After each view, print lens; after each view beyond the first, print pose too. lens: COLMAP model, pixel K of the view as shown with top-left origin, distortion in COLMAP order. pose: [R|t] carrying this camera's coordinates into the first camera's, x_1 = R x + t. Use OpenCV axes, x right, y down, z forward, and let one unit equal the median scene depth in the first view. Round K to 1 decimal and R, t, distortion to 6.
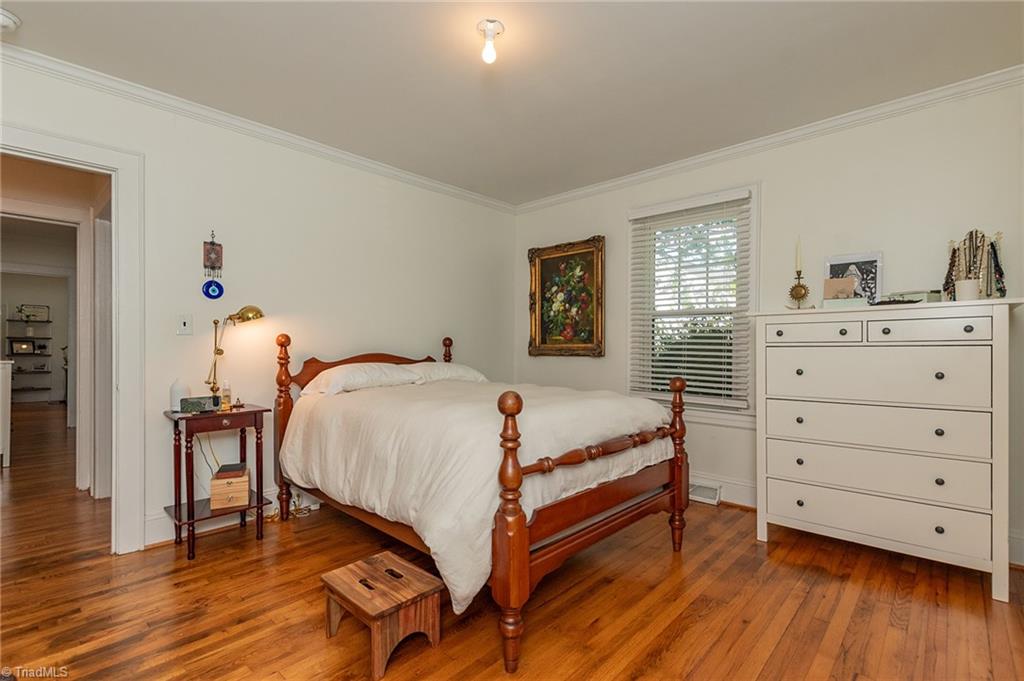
lens RADIAL K [[467.0, 0, 512.2], [0, 467.0, 348.7], [0, 0, 1]] dist [-0.010247, -0.000480]
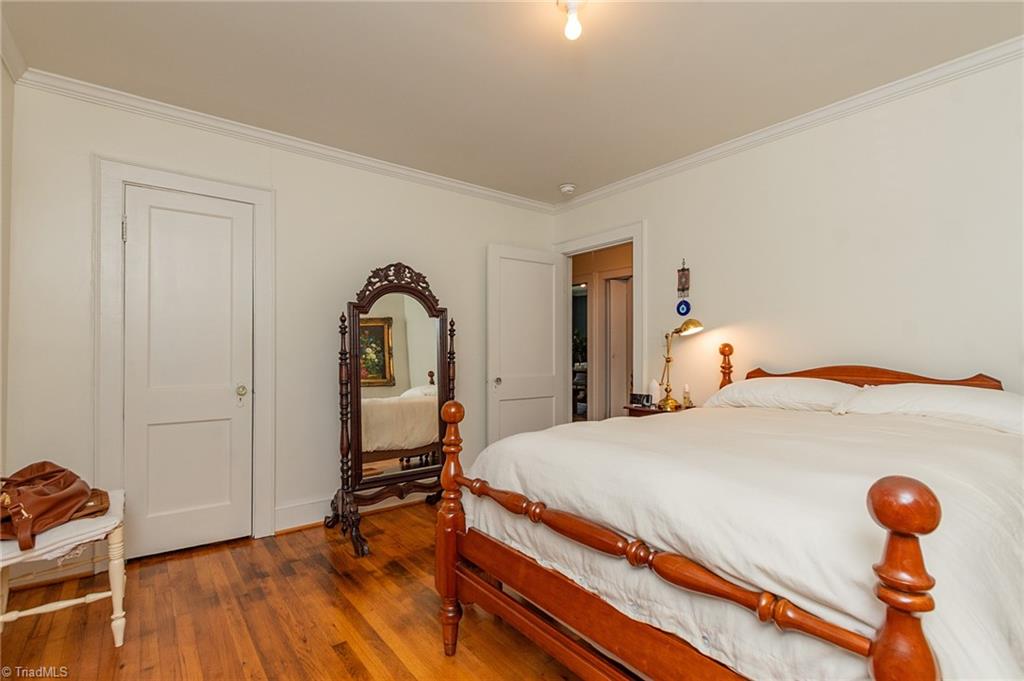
lens RADIAL K [[467.0, 0, 512.2], [0, 467.0, 348.7], [0, 0, 1]] dist [-0.010247, -0.000480]
pose [[-0.153192, -0.004752, -0.988185, 0.618864], [0.003929, 0.999978, -0.005418, -0.017298], [0.988189, -0.004713, -0.153170, 0.751675]]
